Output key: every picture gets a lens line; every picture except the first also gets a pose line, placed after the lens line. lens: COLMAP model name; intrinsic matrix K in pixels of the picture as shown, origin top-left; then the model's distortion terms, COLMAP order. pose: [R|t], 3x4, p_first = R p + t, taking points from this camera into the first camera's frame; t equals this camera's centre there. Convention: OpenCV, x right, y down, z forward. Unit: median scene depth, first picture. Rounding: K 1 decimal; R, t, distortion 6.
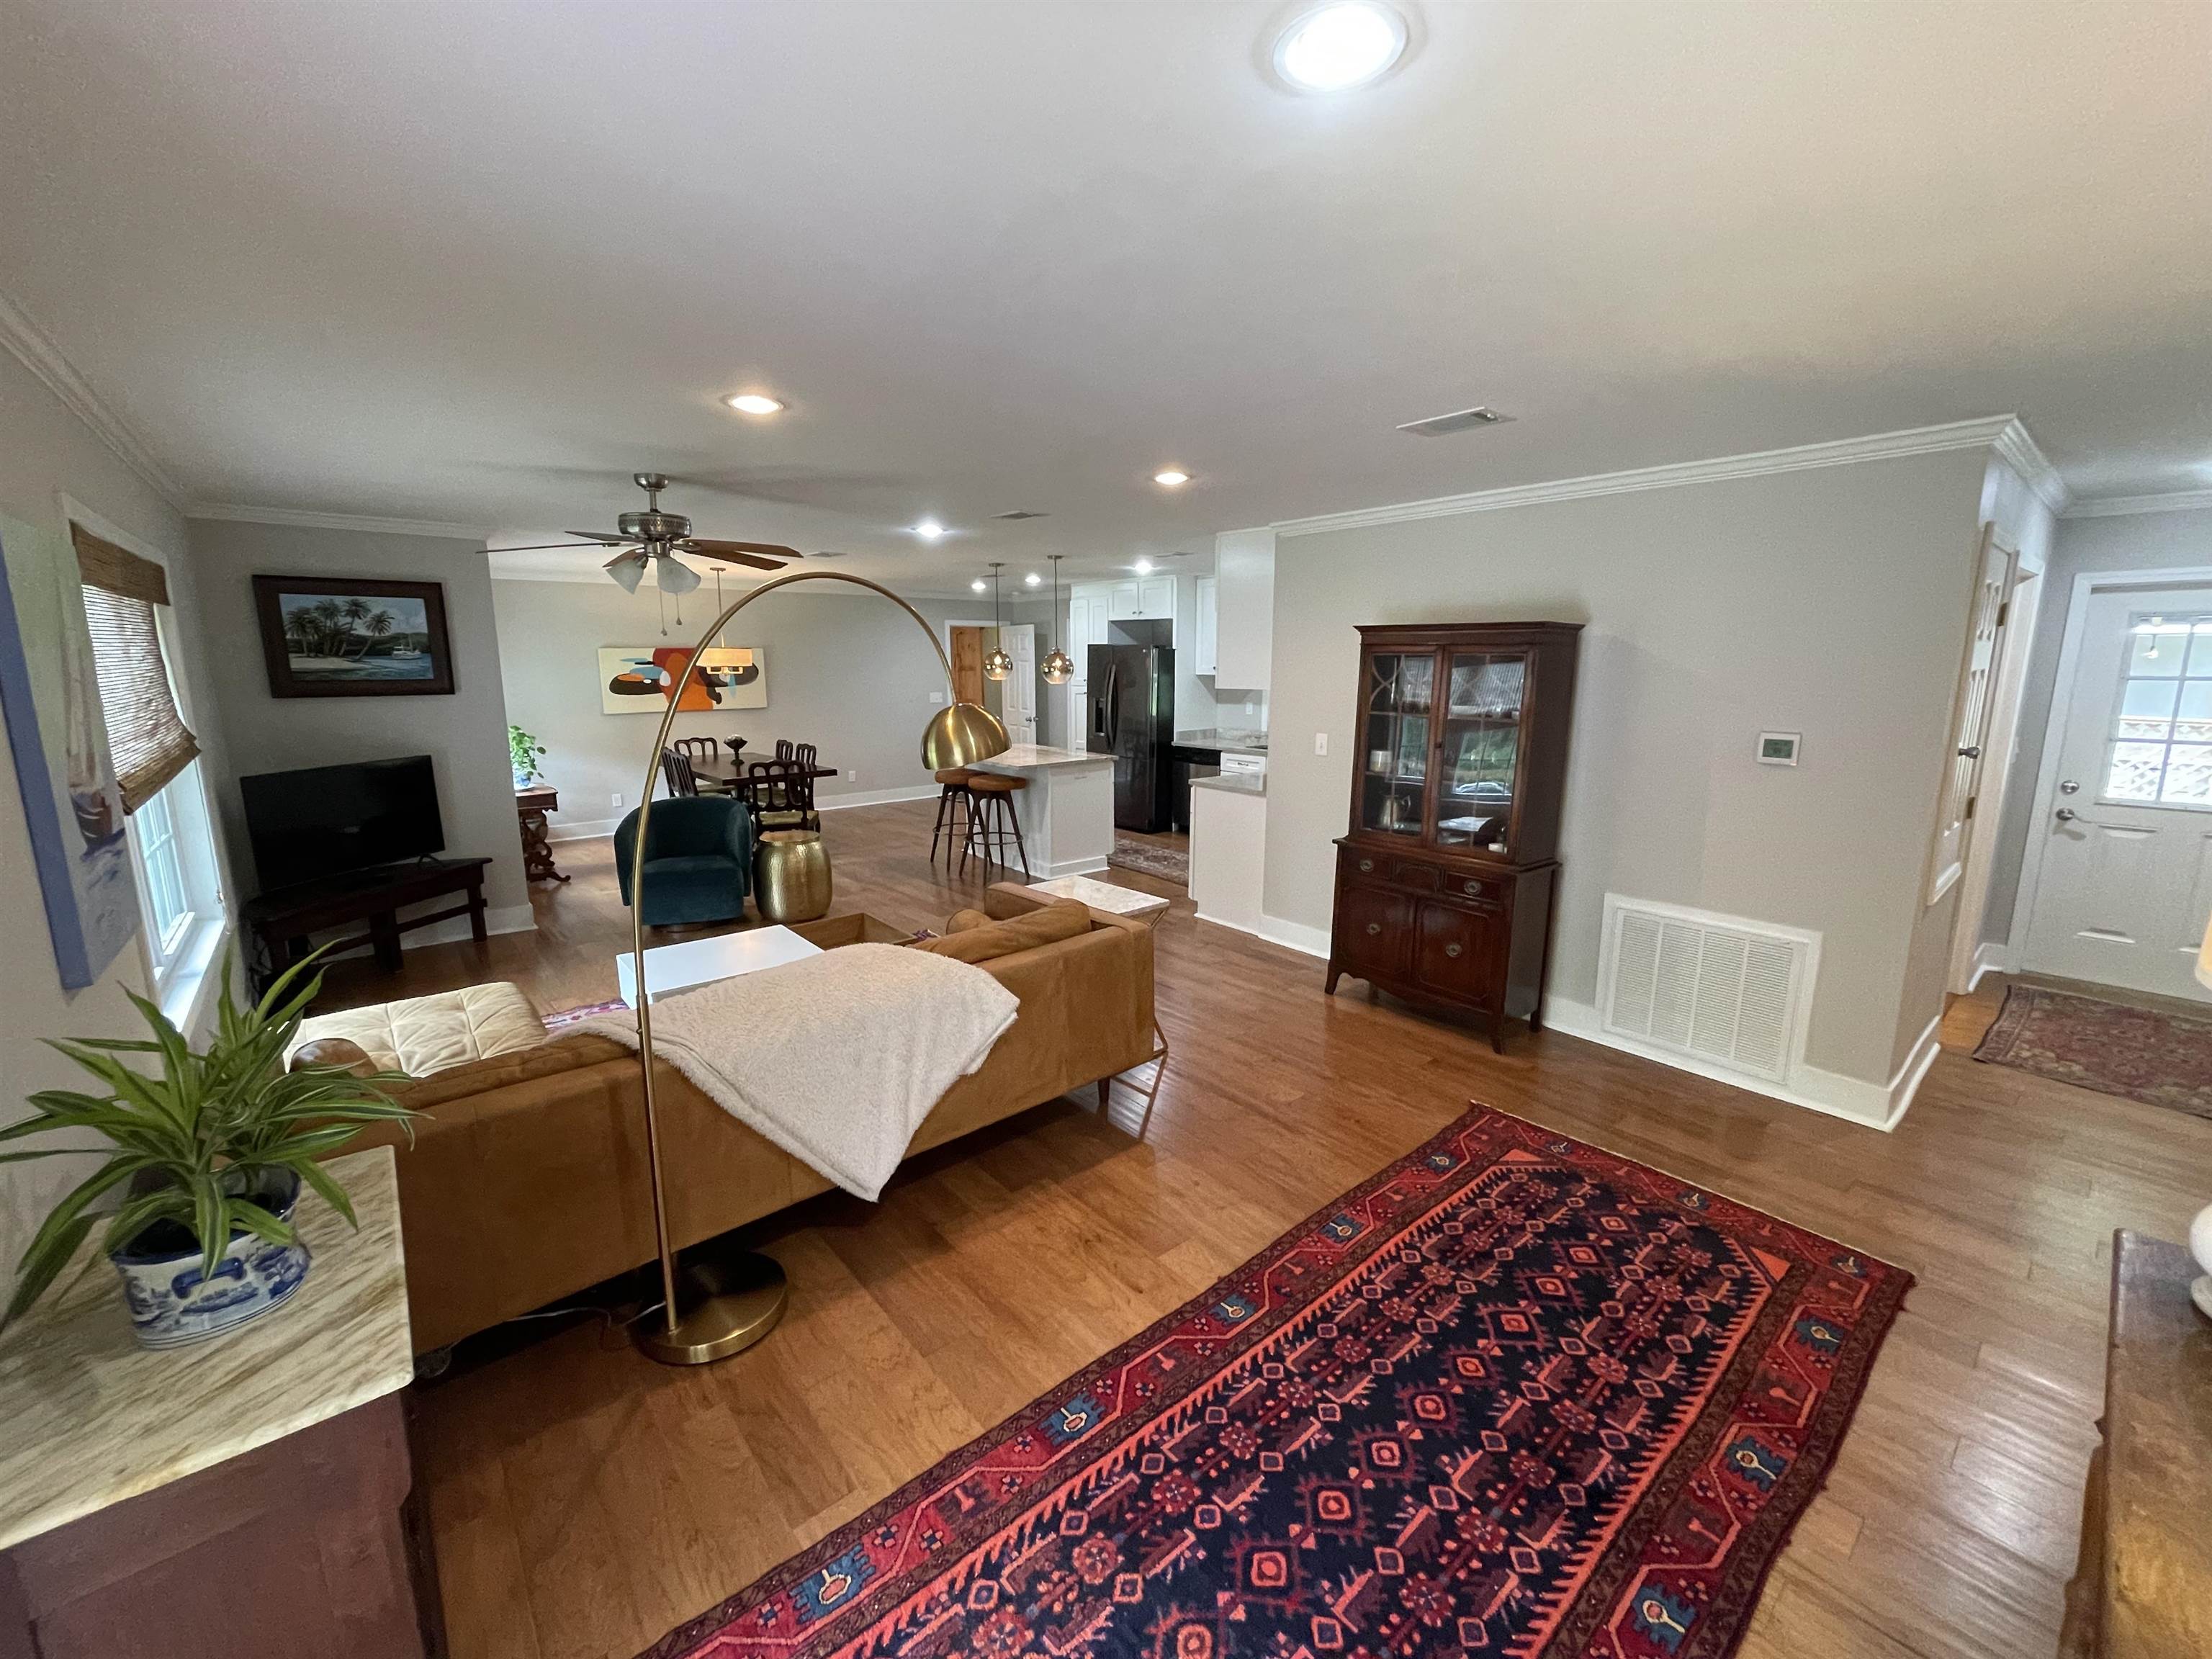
lens RADIAL K [[895.6, 0, 1112.3], [0, 895.6, 820.5], [0, 0, 1]] dist [-0.001177, -0.000307]
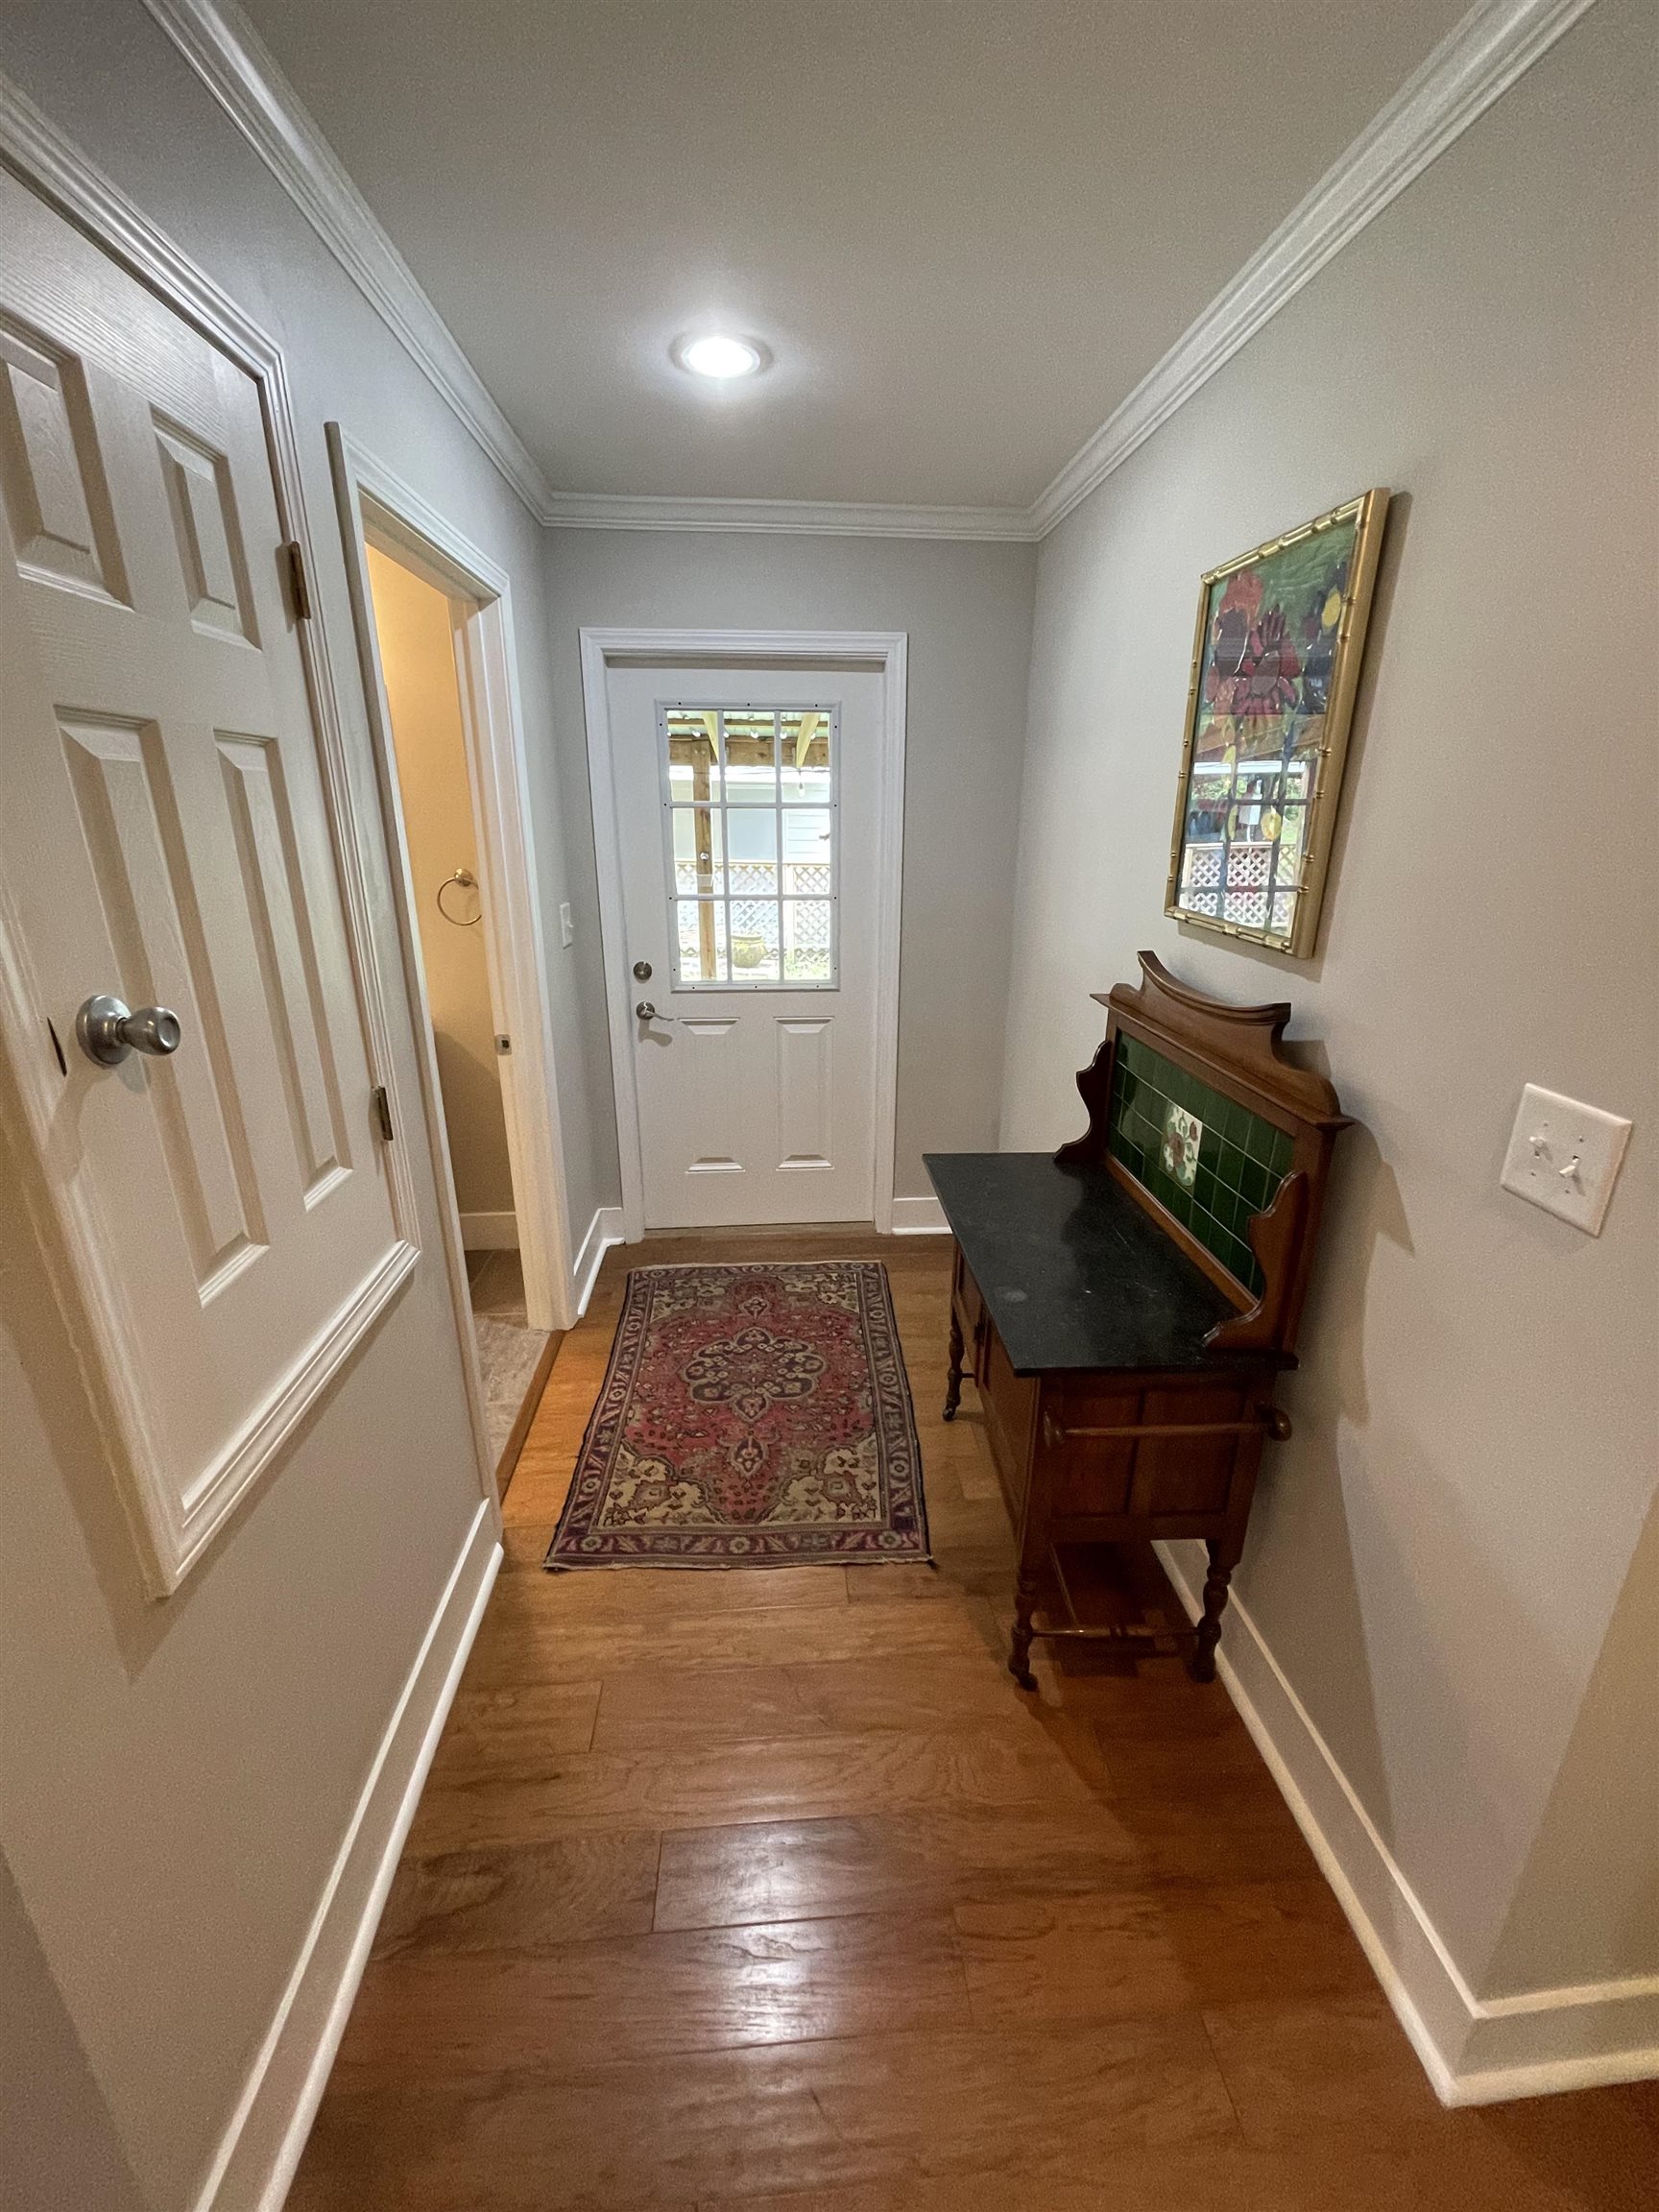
lens RADIAL K [[895.6, 0, 829.7], [0, 895.6, 1108.9], [0, 0, 1]] dist [-0.001177, -0.000307]
pose [[0.593380, -0.251955, 0.764473, 0.621386], [0.140249, 0.967582, 0.210035, -0.060616], [-0.792609, -0.017414, 0.609481, 0.479510]]
